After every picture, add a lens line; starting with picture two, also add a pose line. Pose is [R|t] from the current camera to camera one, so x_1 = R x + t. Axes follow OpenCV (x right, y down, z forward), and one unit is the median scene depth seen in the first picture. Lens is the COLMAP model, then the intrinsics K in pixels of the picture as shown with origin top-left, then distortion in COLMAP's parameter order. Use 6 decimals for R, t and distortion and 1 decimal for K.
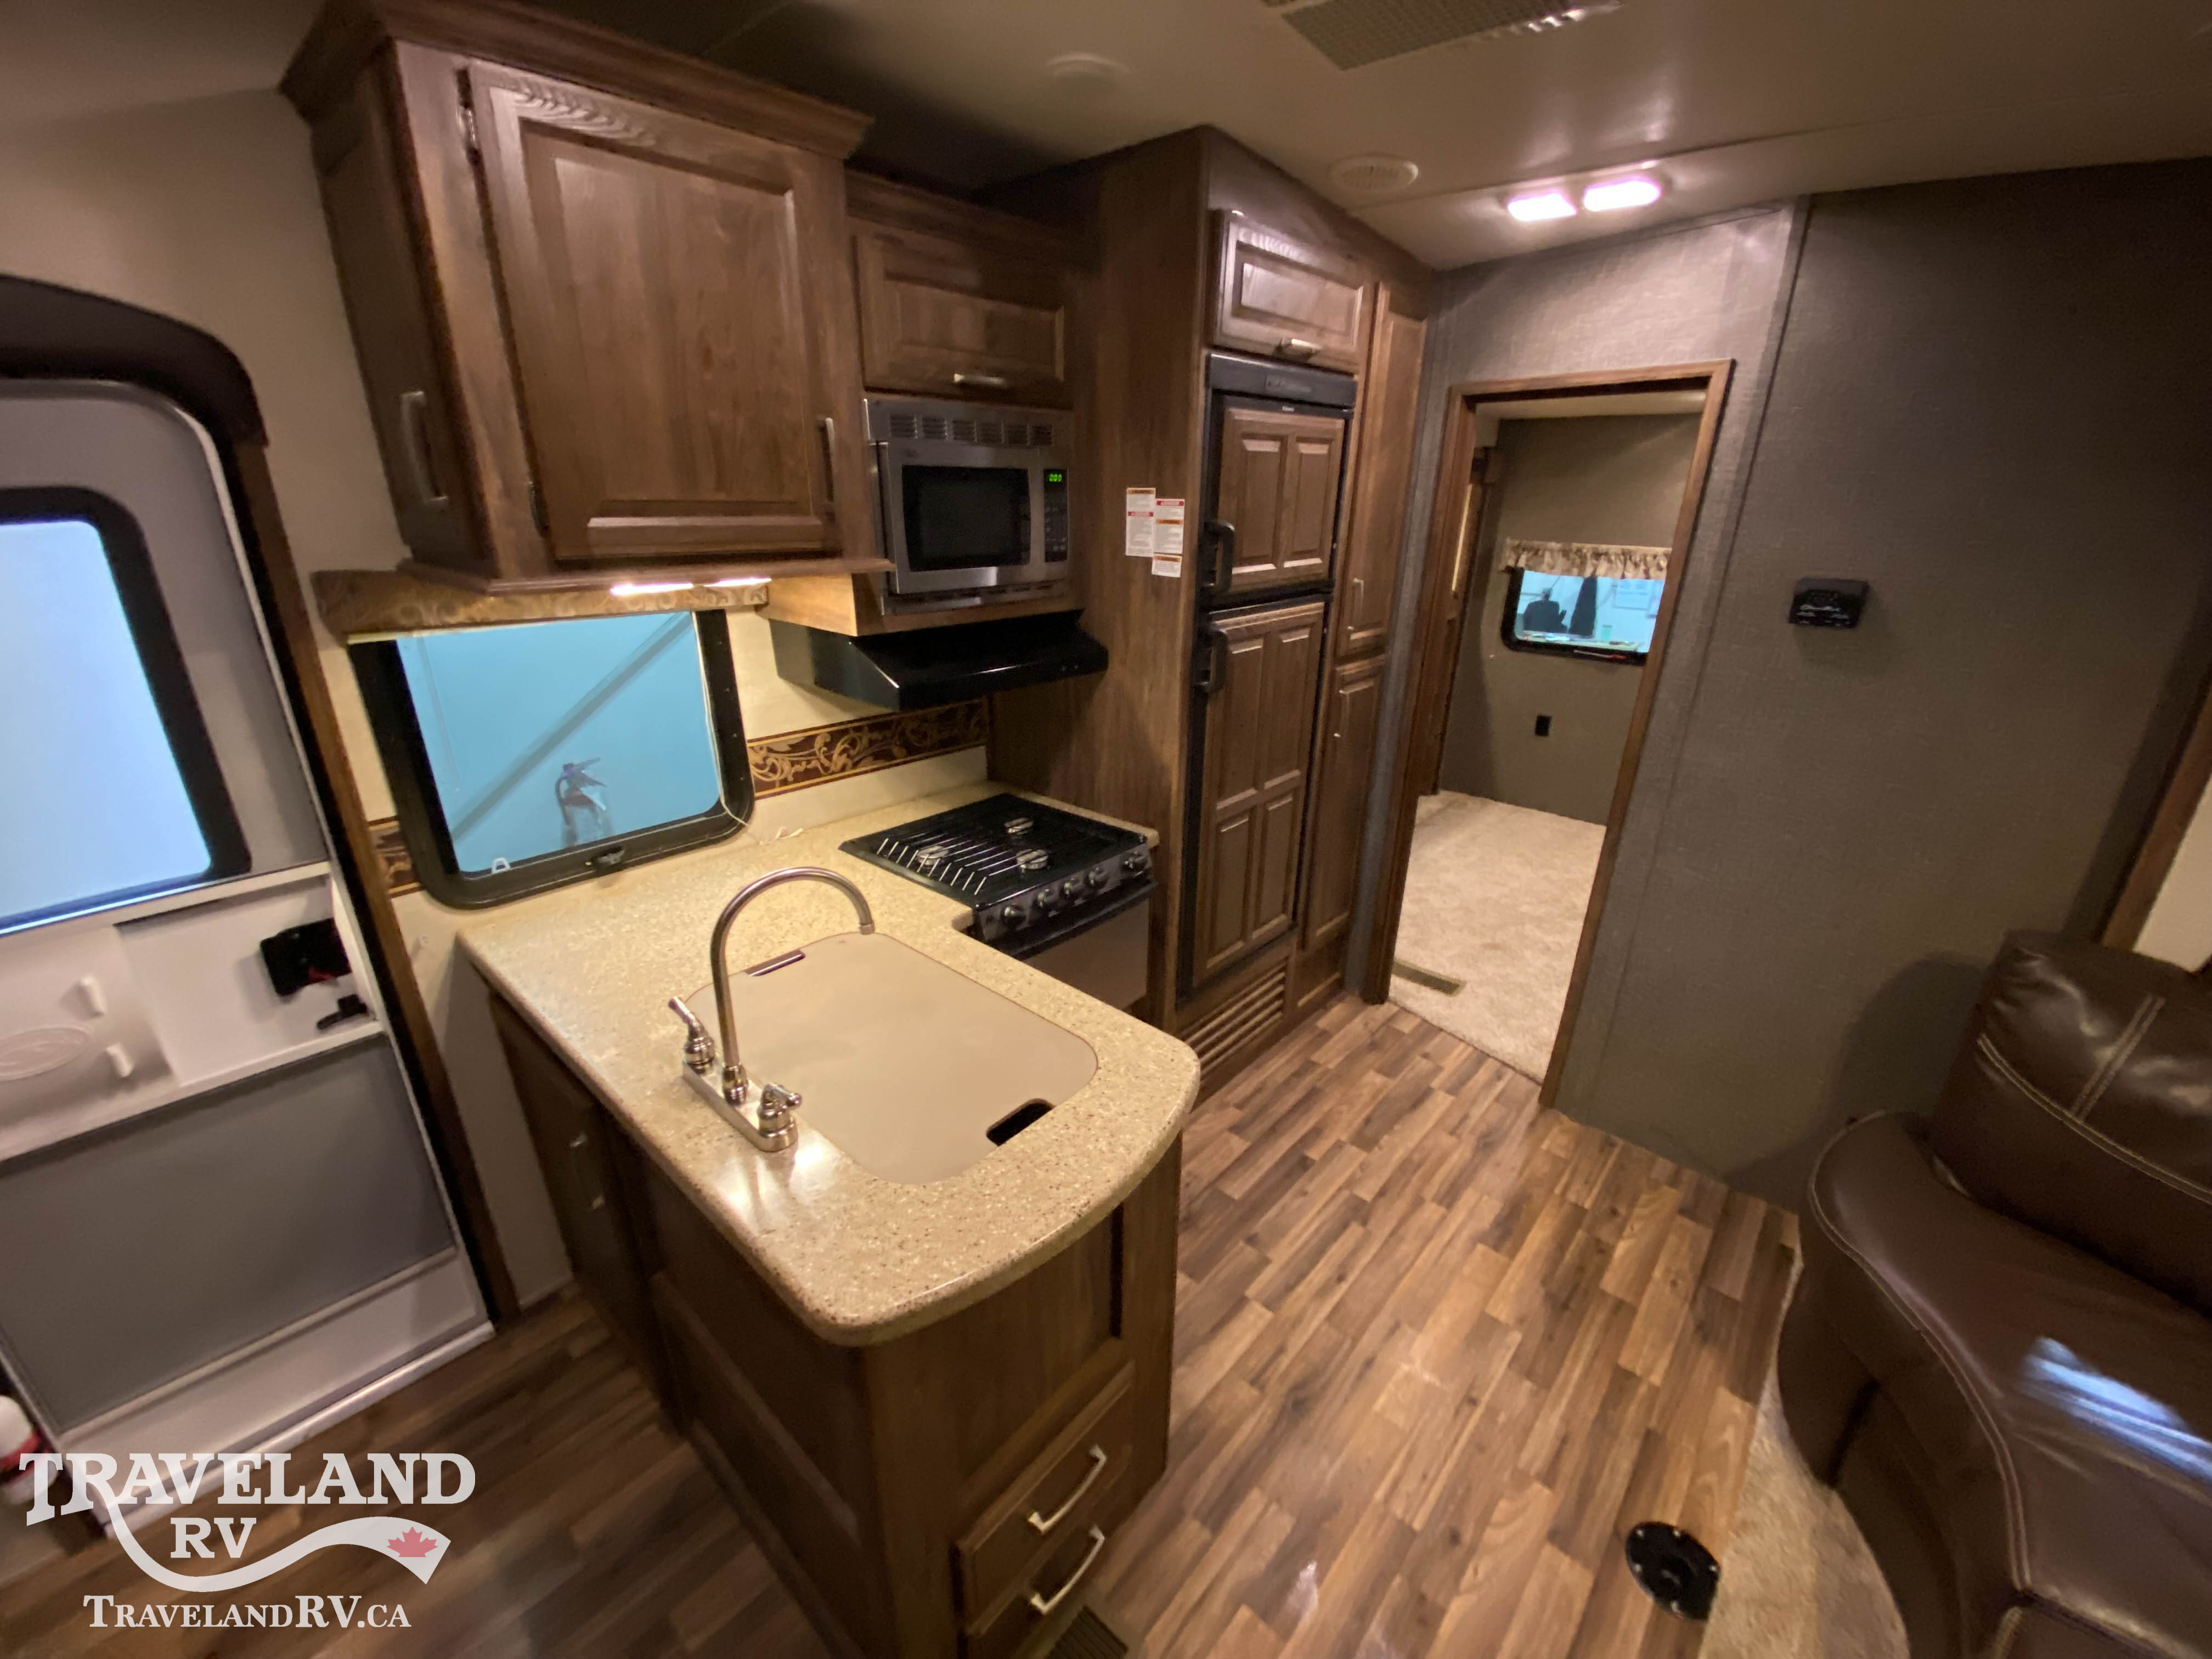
lens RADIAL K [[895.1, 0, 1101.9], [0, 895.1, 824.2], [0, 0, 1]] dist [0.037622, -0.031173]
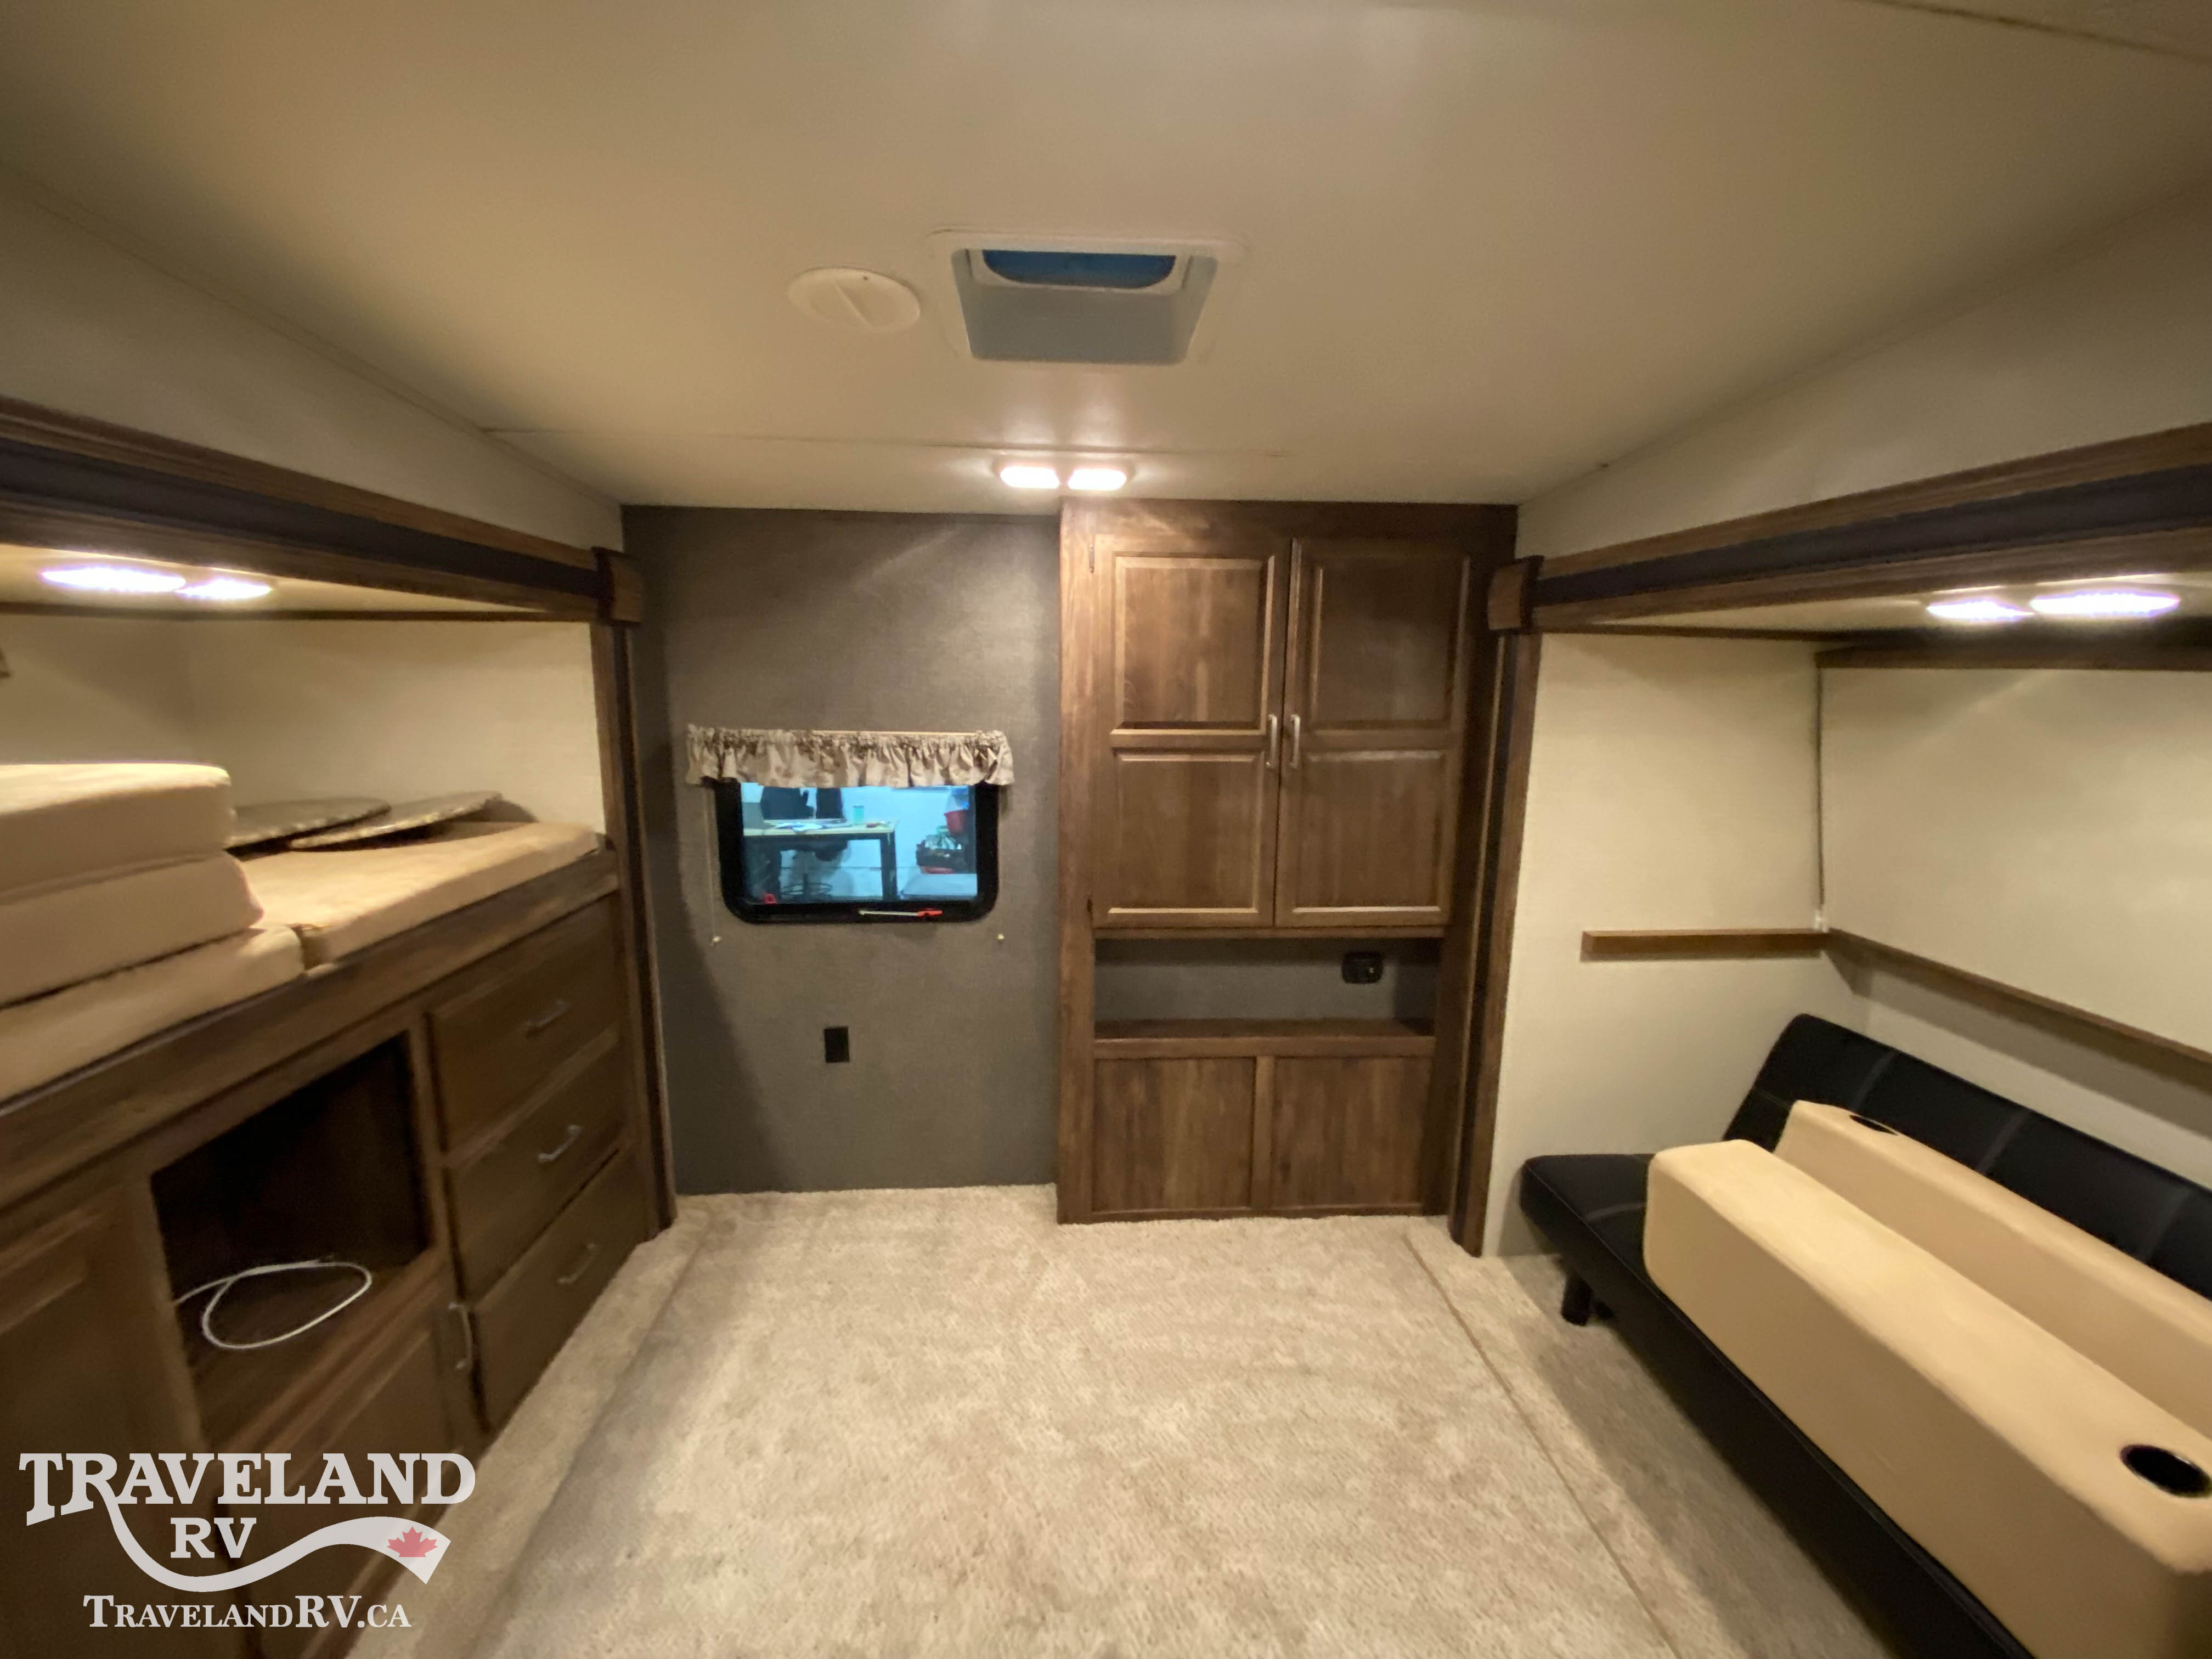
lens RADIAL K [[895.1, 0, 1101.9], [0, 895.1, 824.2], [0, 0, 1]] dist [0.037622, -0.031173]
pose [[0.701421, -0.132142, 0.700391, 0.248499], [0.257068, 0.963426, -0.075677, -0.165849], [-0.664774, 0.233130, 0.709736, 0.497731]]
